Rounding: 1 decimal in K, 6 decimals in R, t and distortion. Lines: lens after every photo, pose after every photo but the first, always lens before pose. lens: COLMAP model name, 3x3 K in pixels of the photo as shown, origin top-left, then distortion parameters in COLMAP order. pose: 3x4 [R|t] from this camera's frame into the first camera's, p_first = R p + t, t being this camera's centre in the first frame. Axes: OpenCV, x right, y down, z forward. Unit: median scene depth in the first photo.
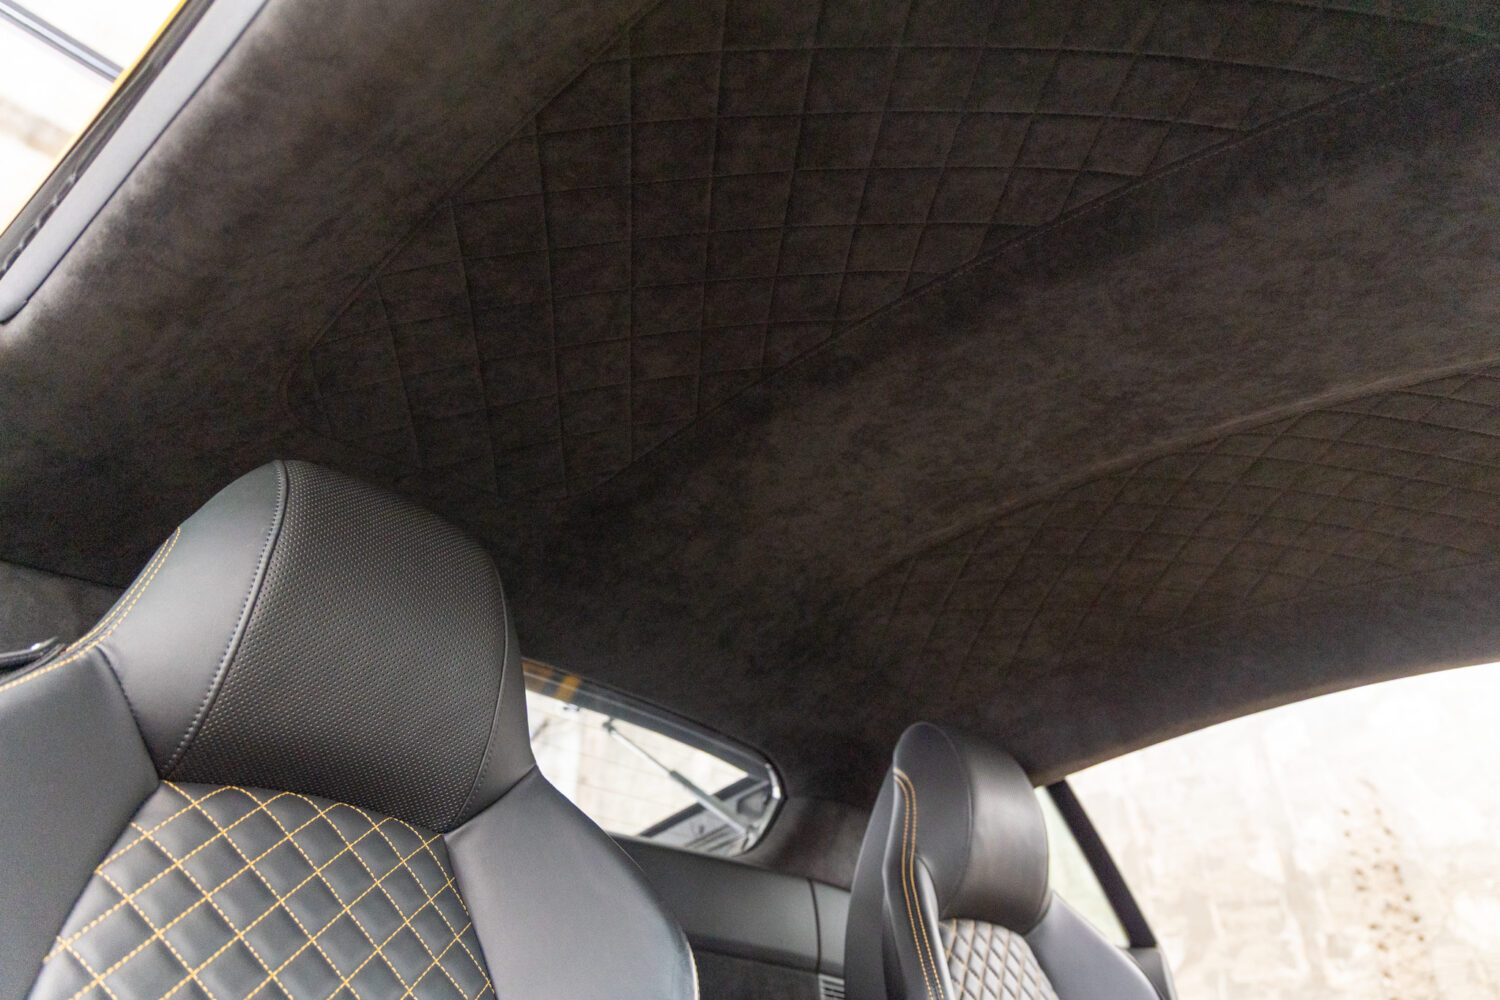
lens RADIAL K [[1008.5, 0, 780.0], [0, 1008.5, 497.7], [0, 0, 1]] dist [0.015054, -0.003400]
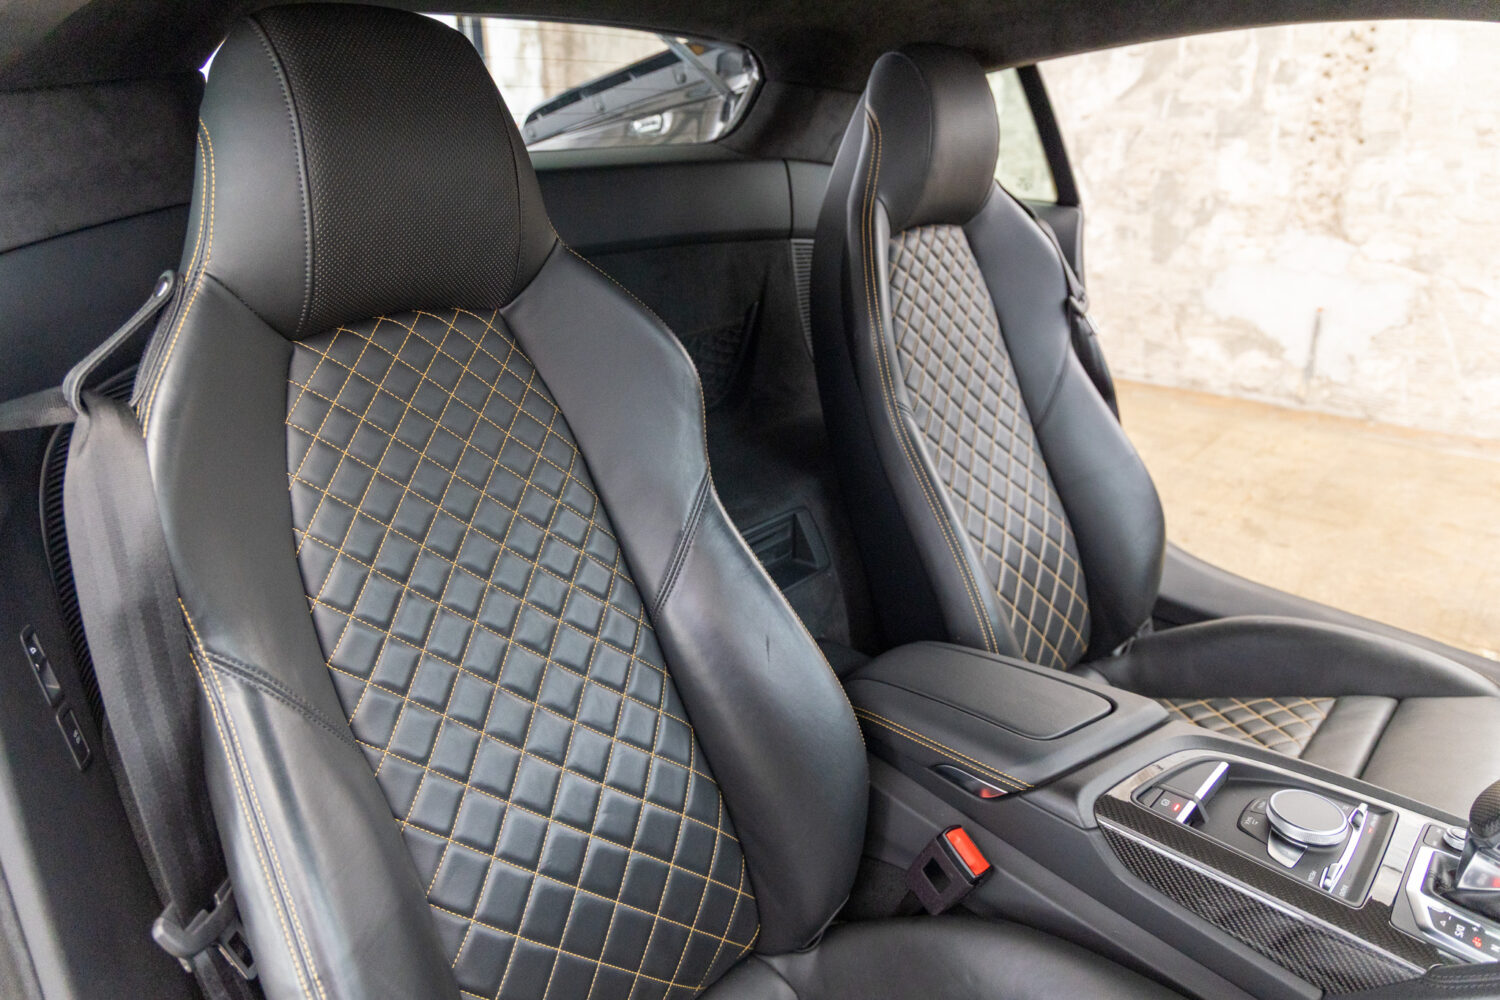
lens RADIAL K [[1008.5, 0, 780.0], [0, 1008.5, 497.7], [0, 0, 1]] dist [0.015054, -0.003400]
pose [[0.999754, 0.000173, 0.022185, -0.001302], [-0.017356, 0.628938, 0.777262, -0.254443], [-0.013819, -0.777455, 0.628786, 0.000482]]
